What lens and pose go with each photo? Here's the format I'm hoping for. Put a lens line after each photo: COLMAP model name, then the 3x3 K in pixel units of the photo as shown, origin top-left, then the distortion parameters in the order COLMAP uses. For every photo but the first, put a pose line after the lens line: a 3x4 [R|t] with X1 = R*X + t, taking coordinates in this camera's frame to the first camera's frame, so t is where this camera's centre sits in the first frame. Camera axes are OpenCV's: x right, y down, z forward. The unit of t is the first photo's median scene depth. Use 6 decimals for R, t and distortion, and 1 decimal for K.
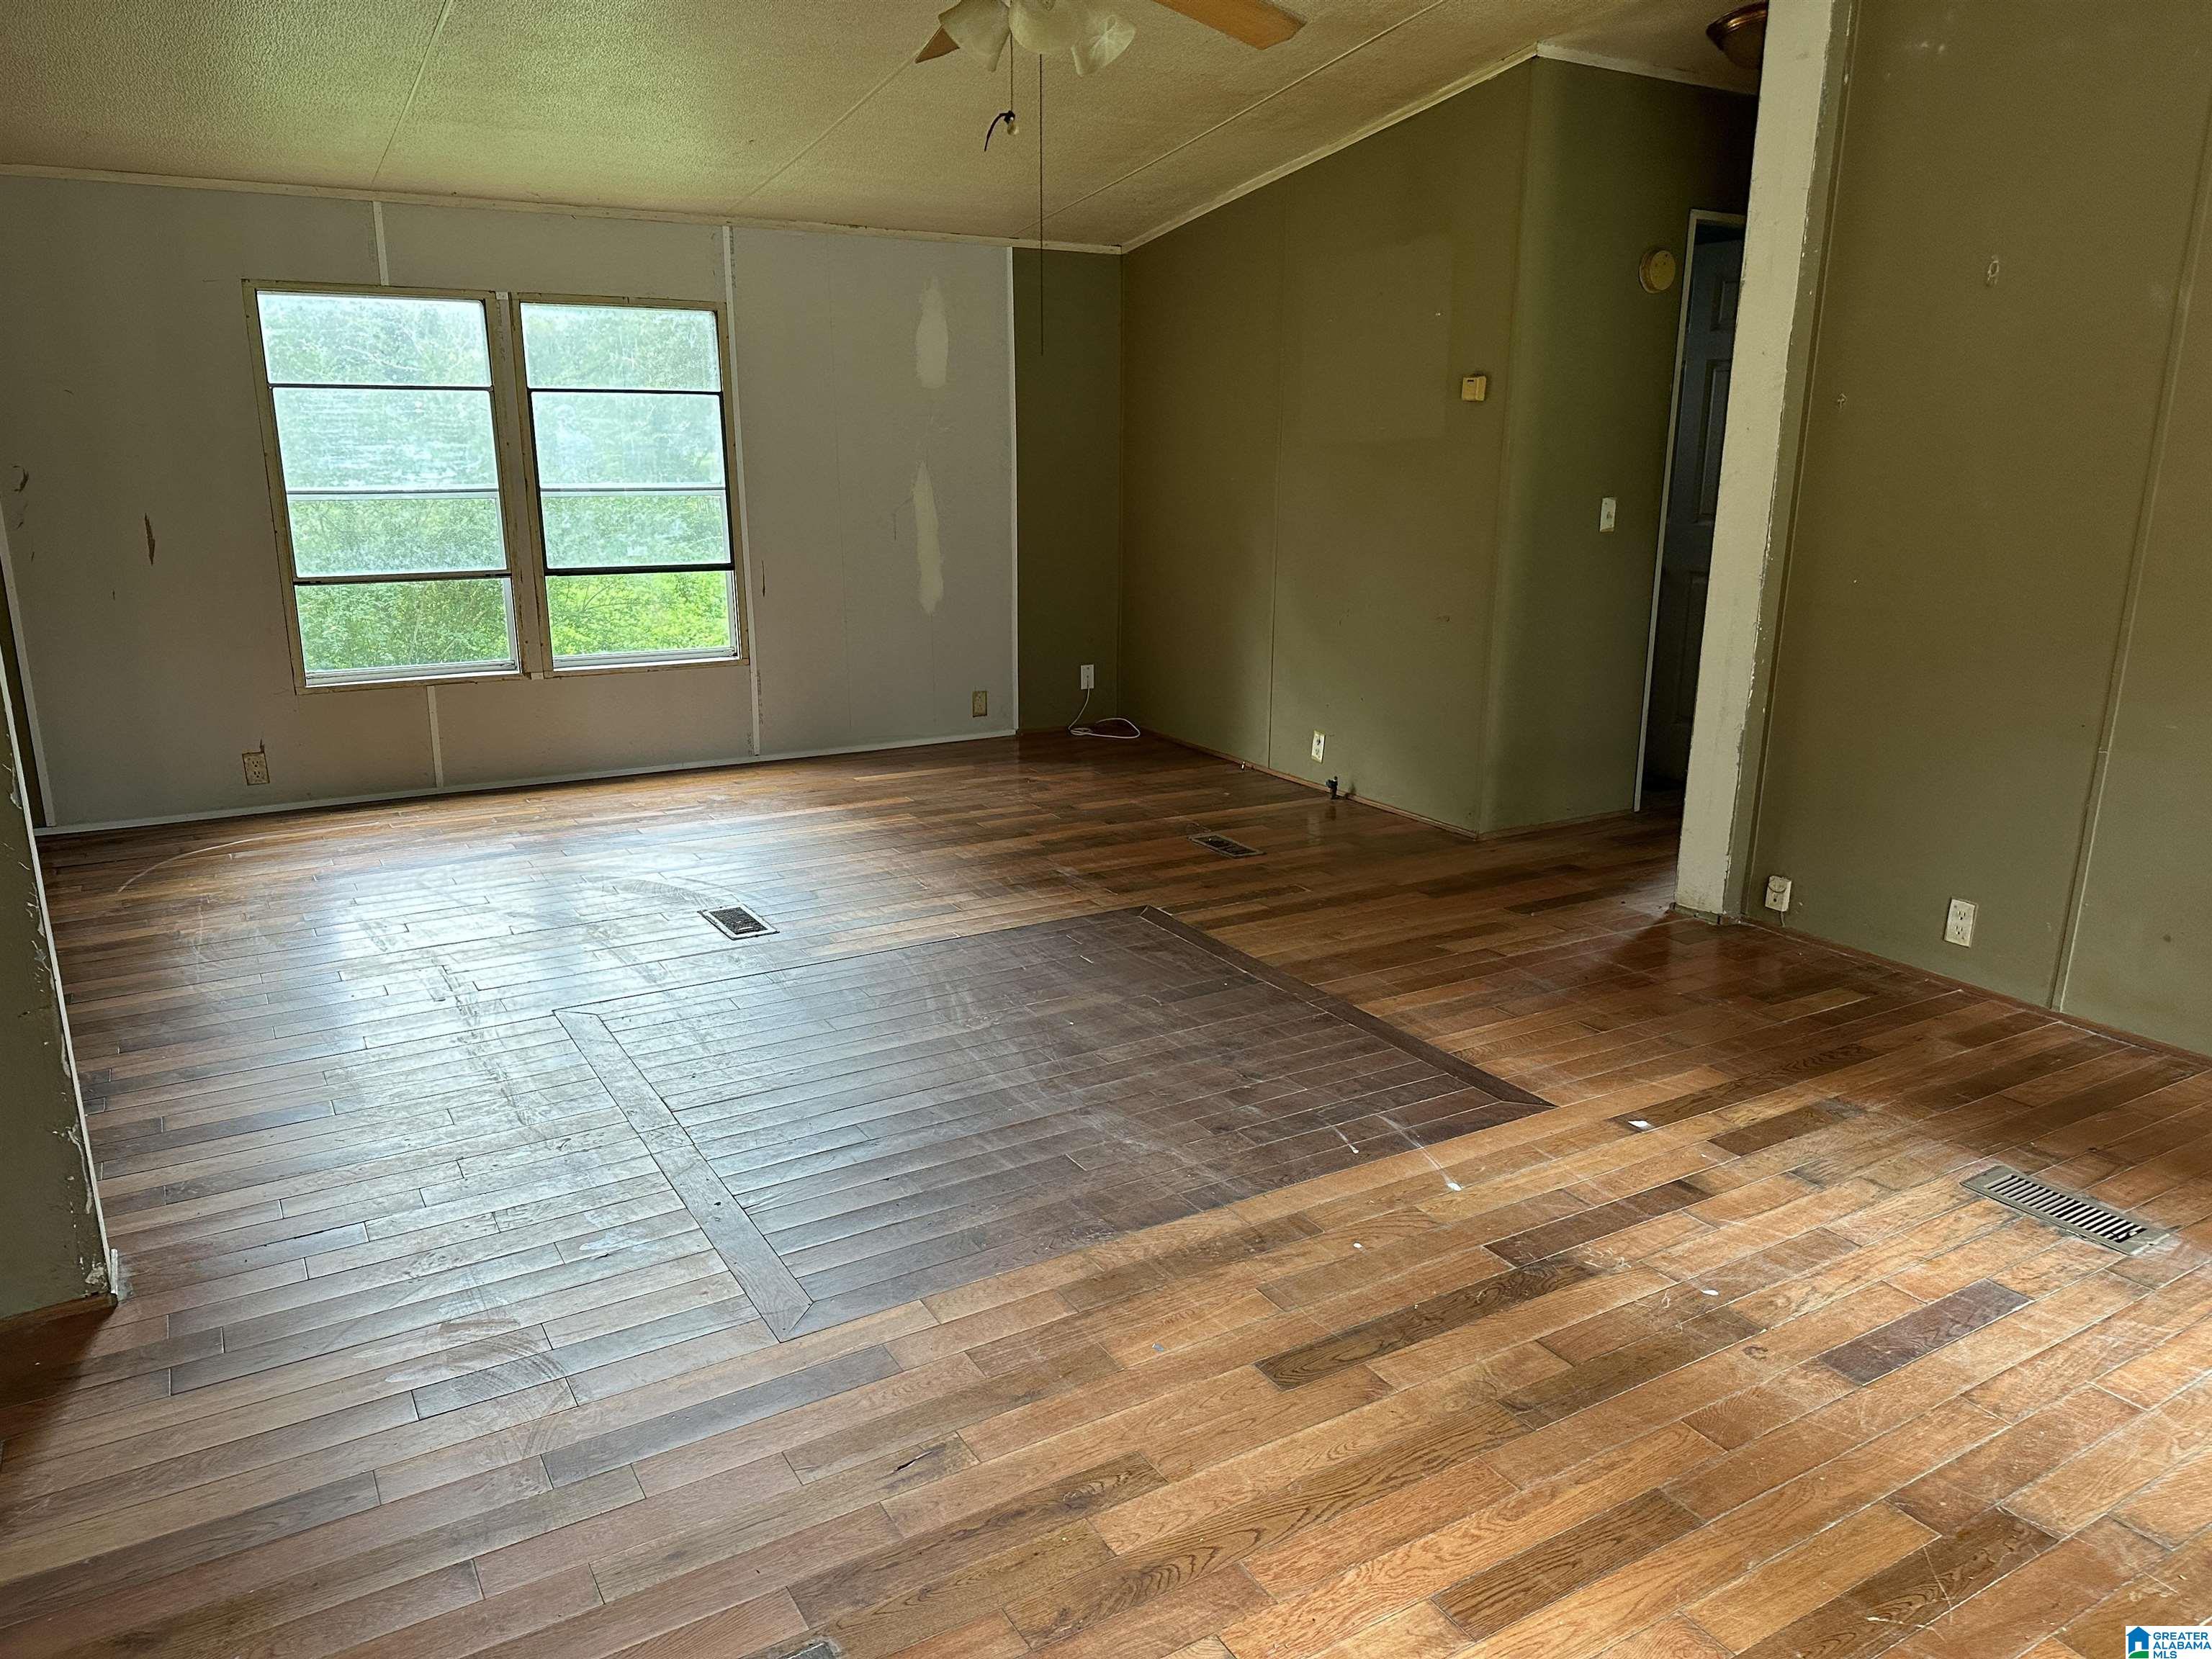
lens RADIAL K [[1502.9, 0, 1038.2], [0, 1502.9, 831.1], [0, 0, 1]] dist [0.132463, -0.205427]
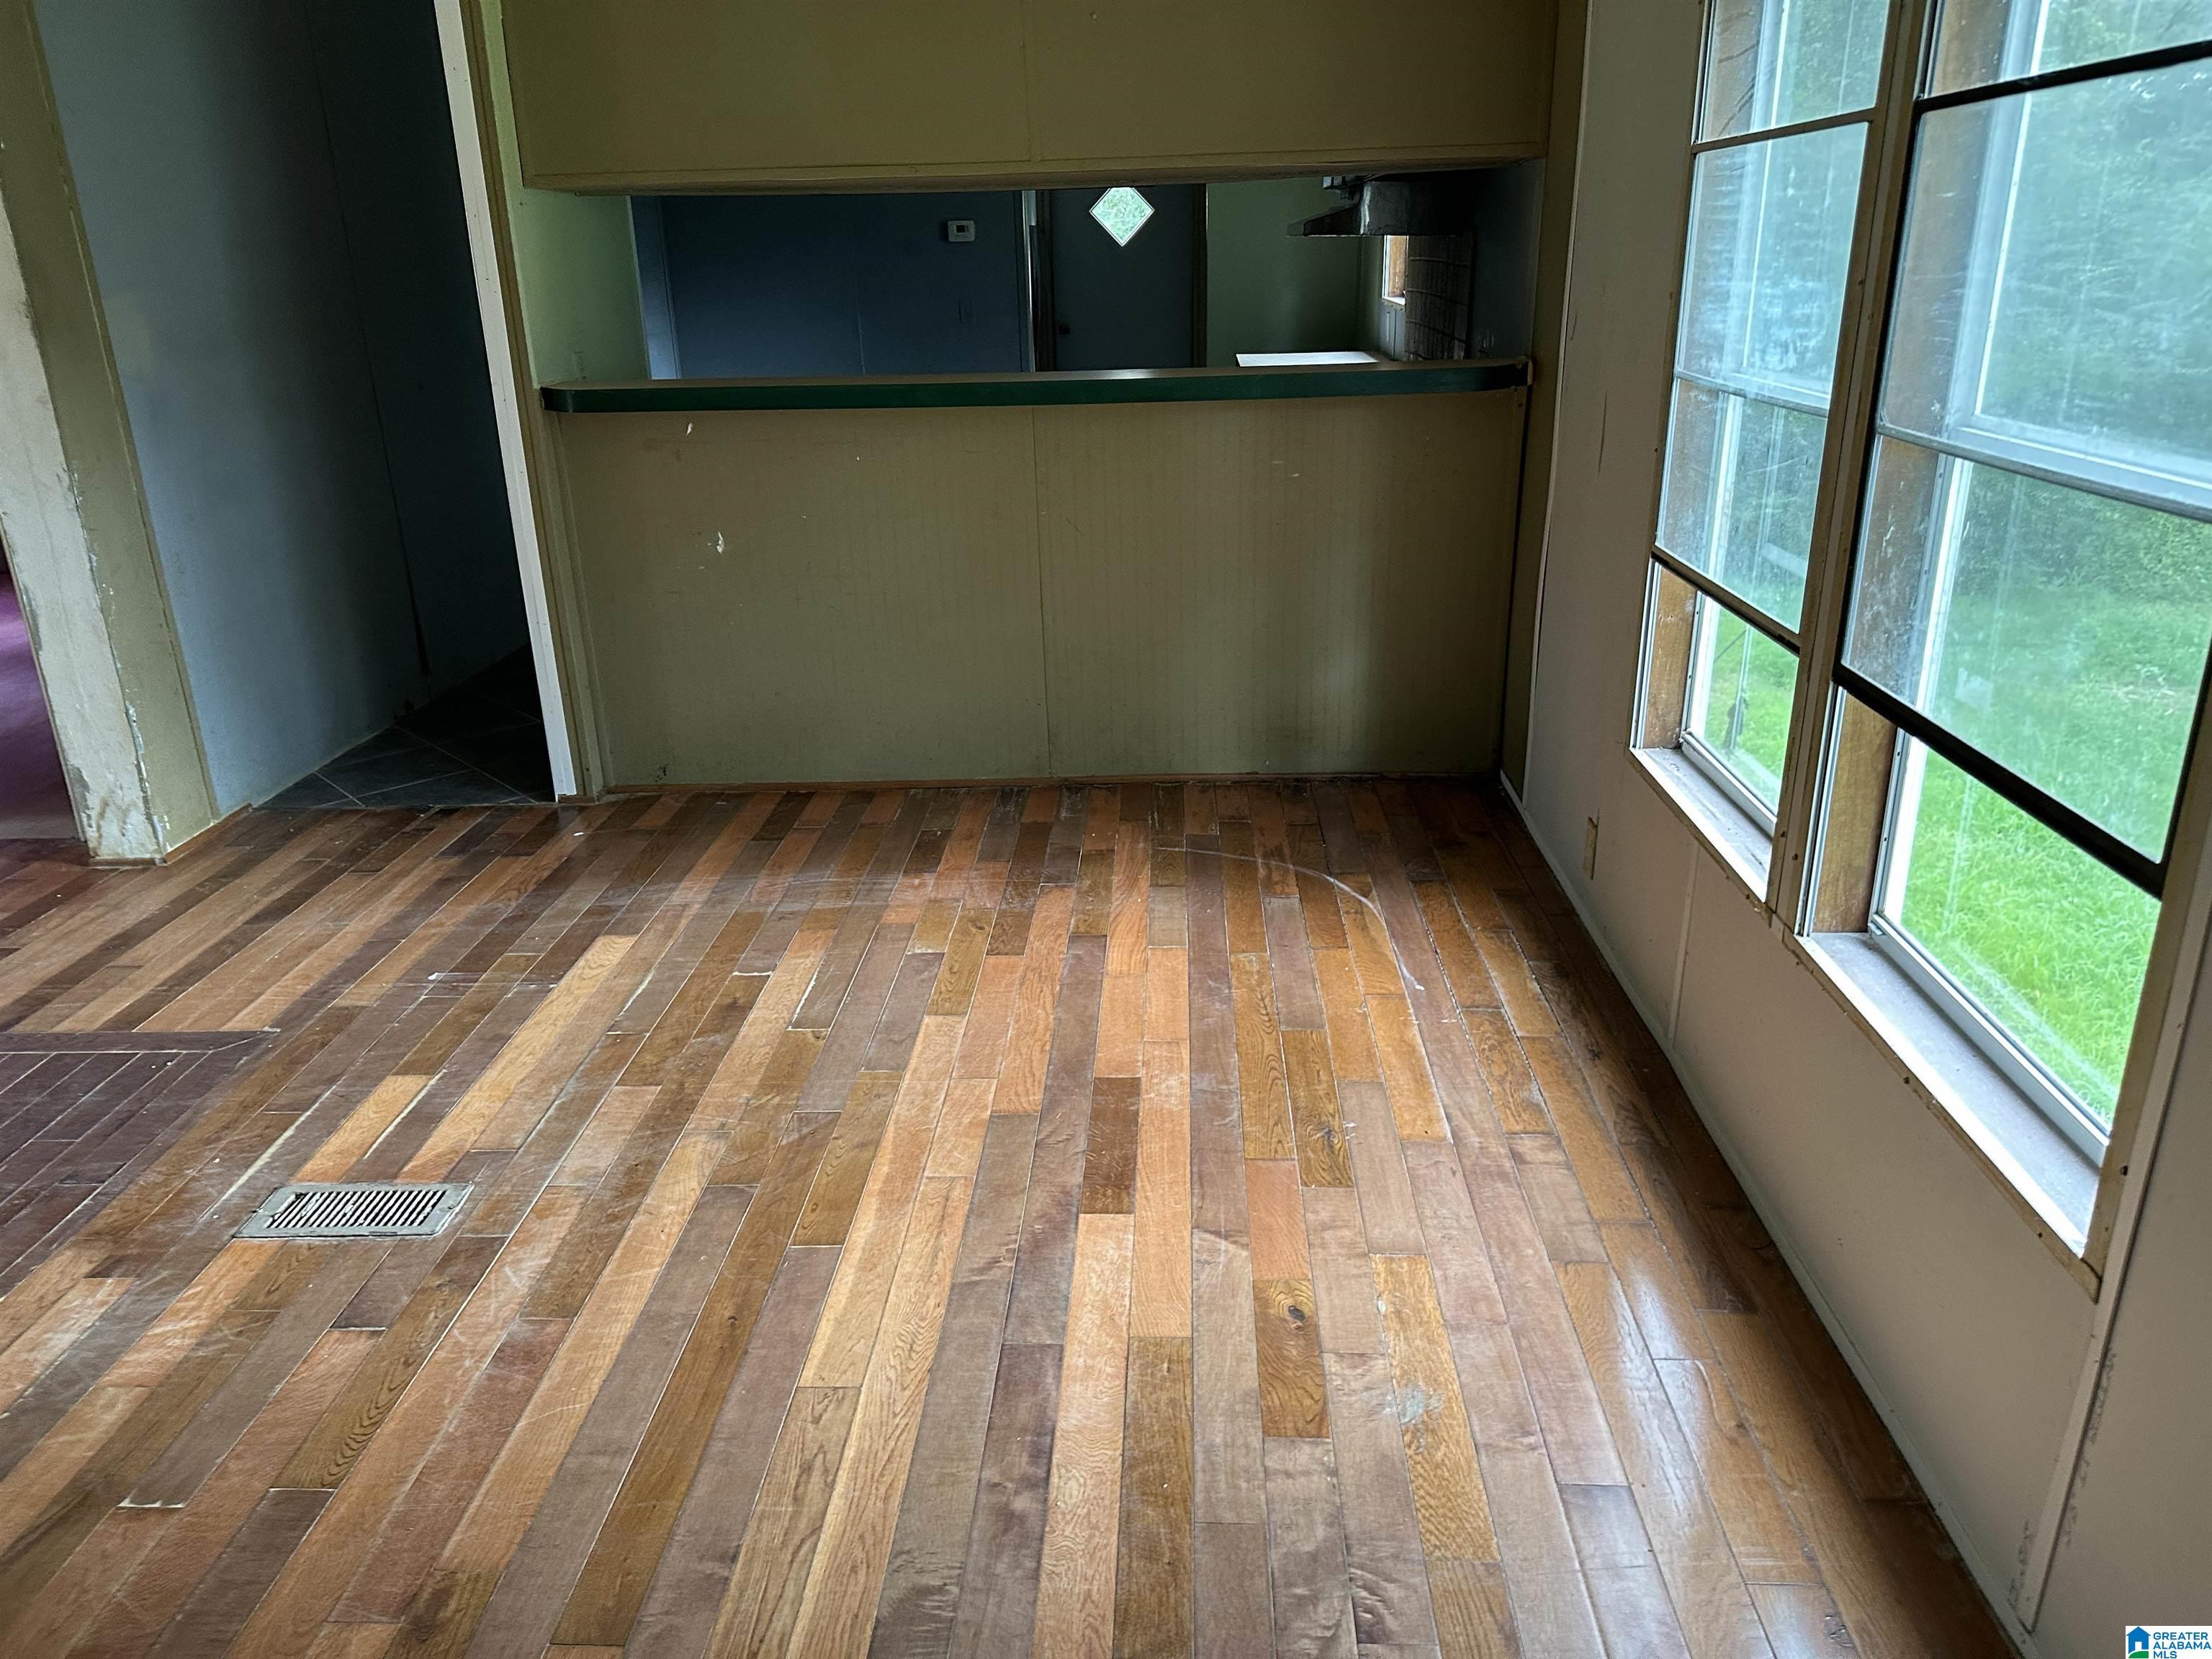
lens RADIAL K [[1578.1, 0, 1132.8], [0, 1578.1, 807.2], [0, 0, 1]] dist [0.023245, -0.040547]
pose [[-0.513554, 0.296863, -0.805068, 0.061872], [-0.192949, 0.874263, 0.445461, -0.347280], [0.836082, 0.384105, -0.391702, 1.328767]]
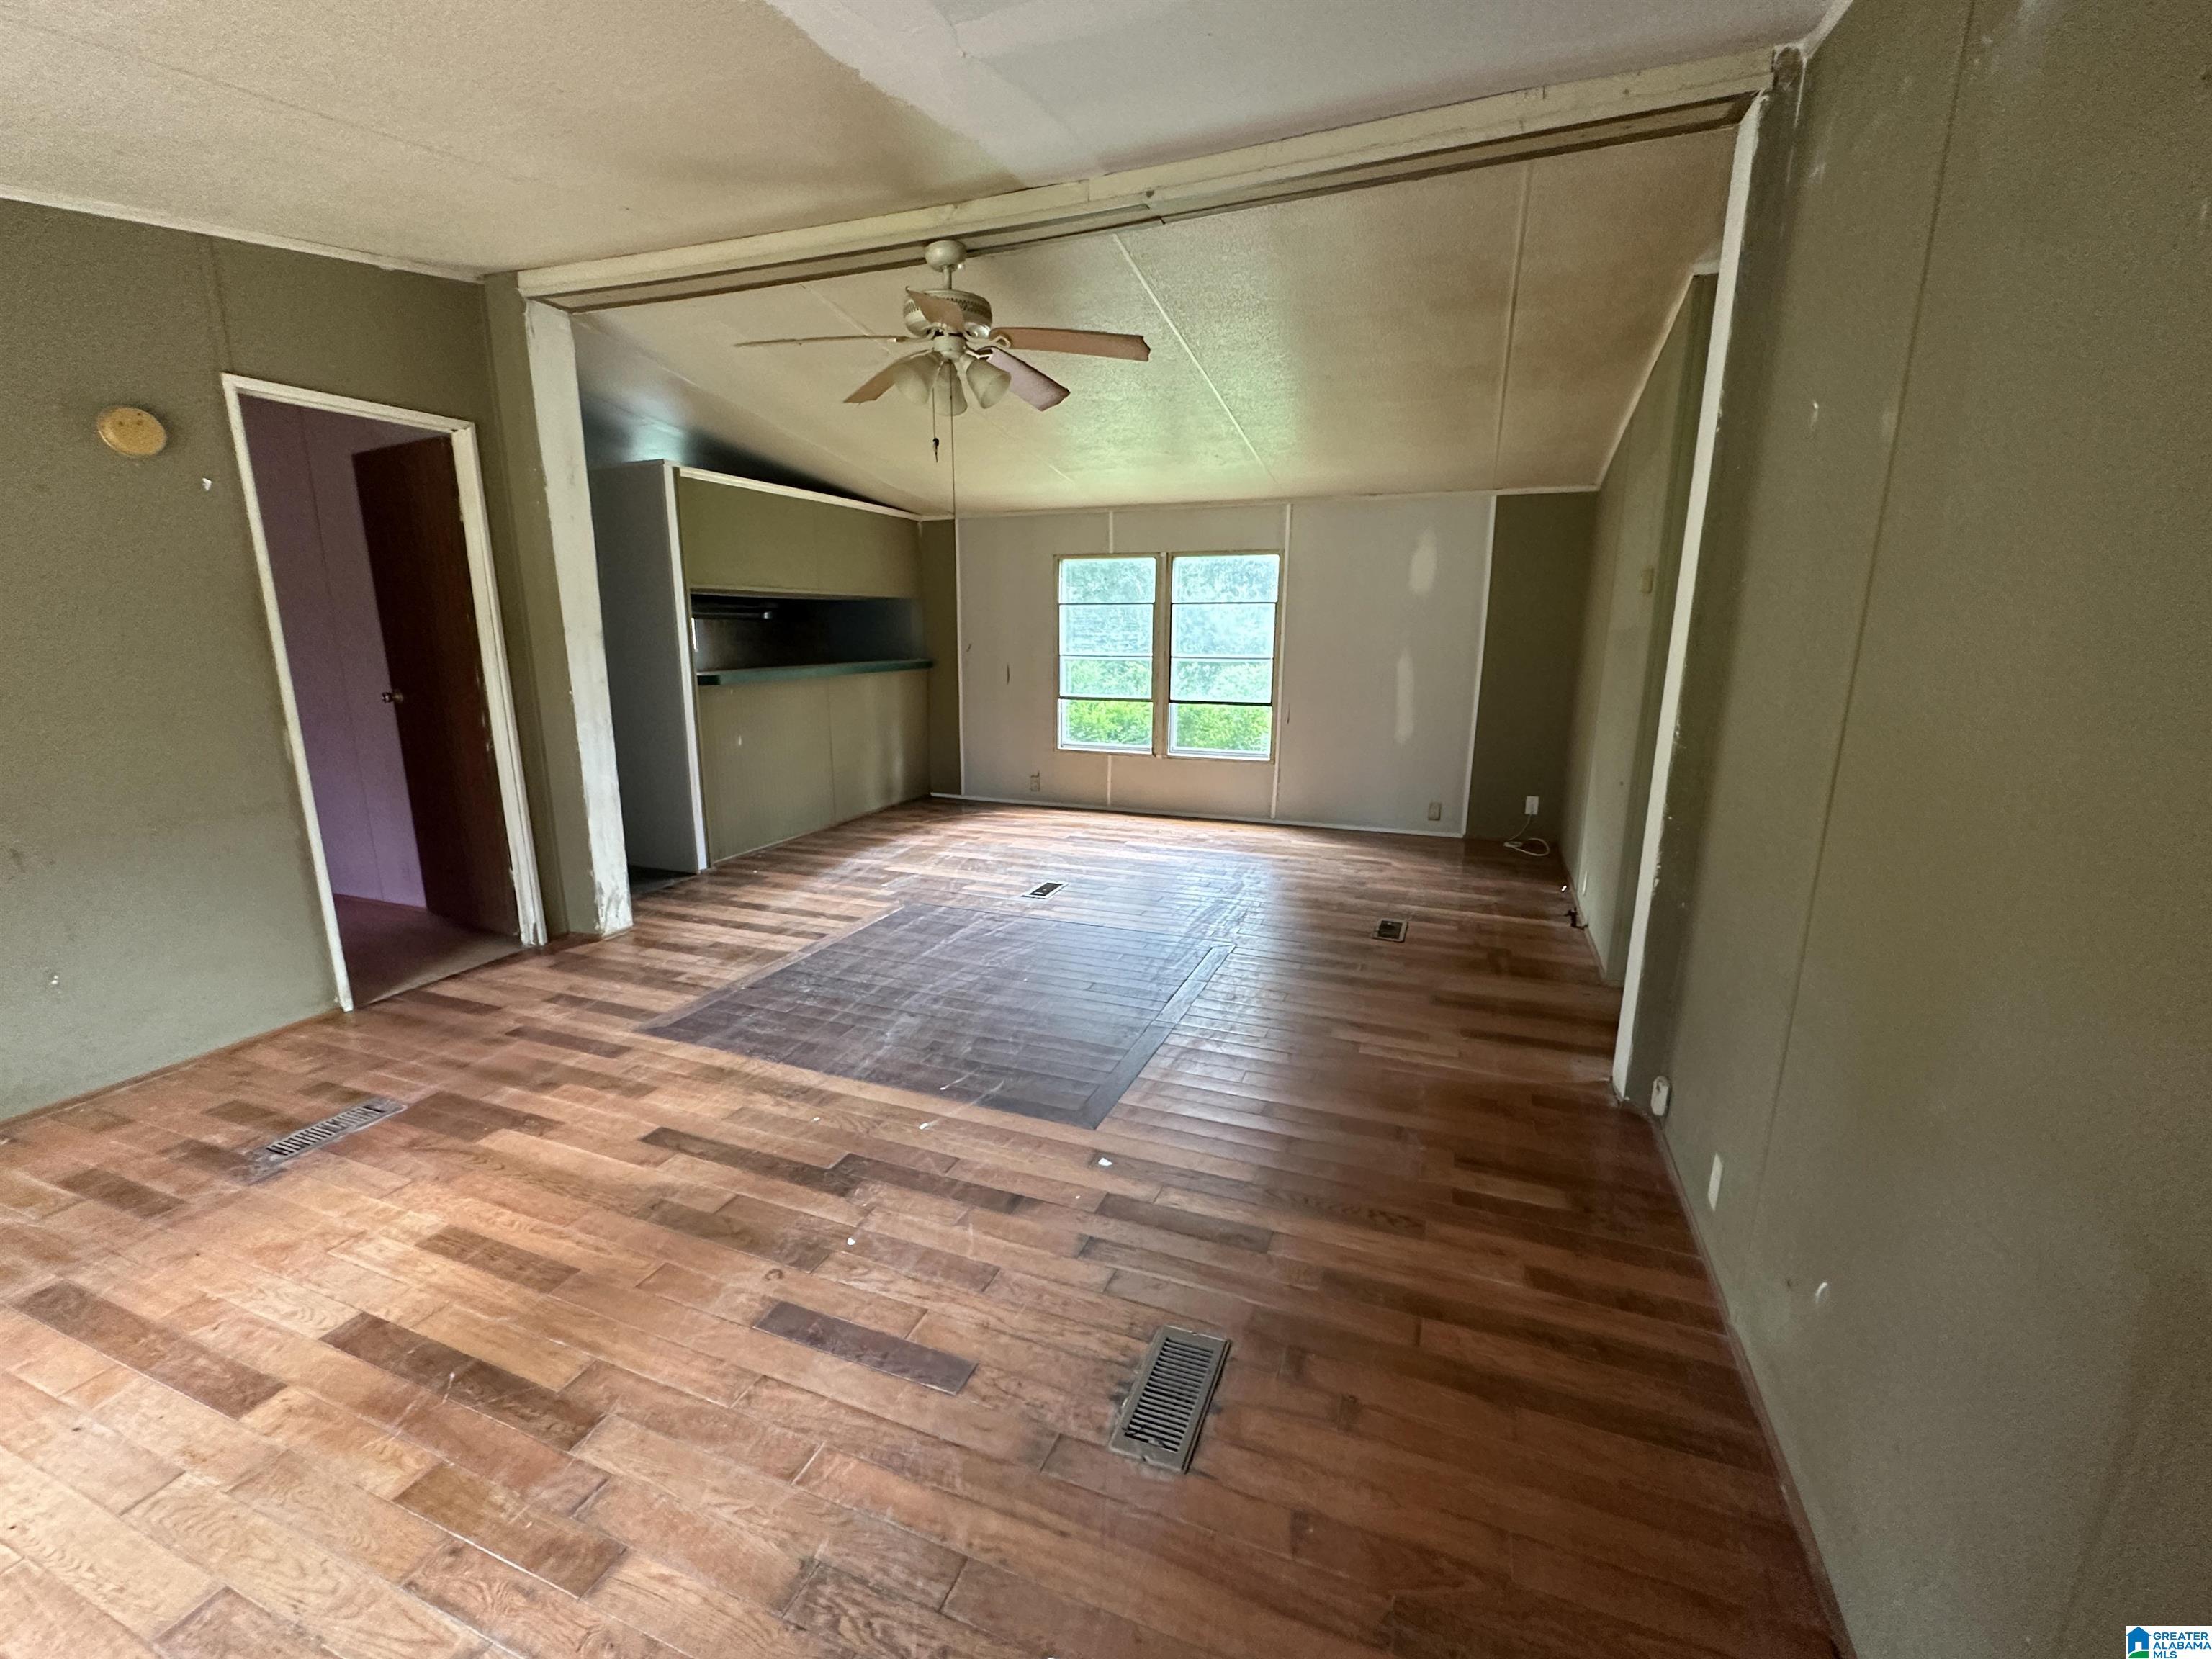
lens RADIAL K [[885.1, 0, 1106.0], [0, 885.1, 829.5], [0, 0, 1]] dist [-0.001367, 0.000801]
pose [[0.637935, 0.170503, -0.750978, 0.603662], [-0.197447, 0.978797, 0.054501, -0.078822], [0.744348, 0.113510, 0.658074, 0.330853]]
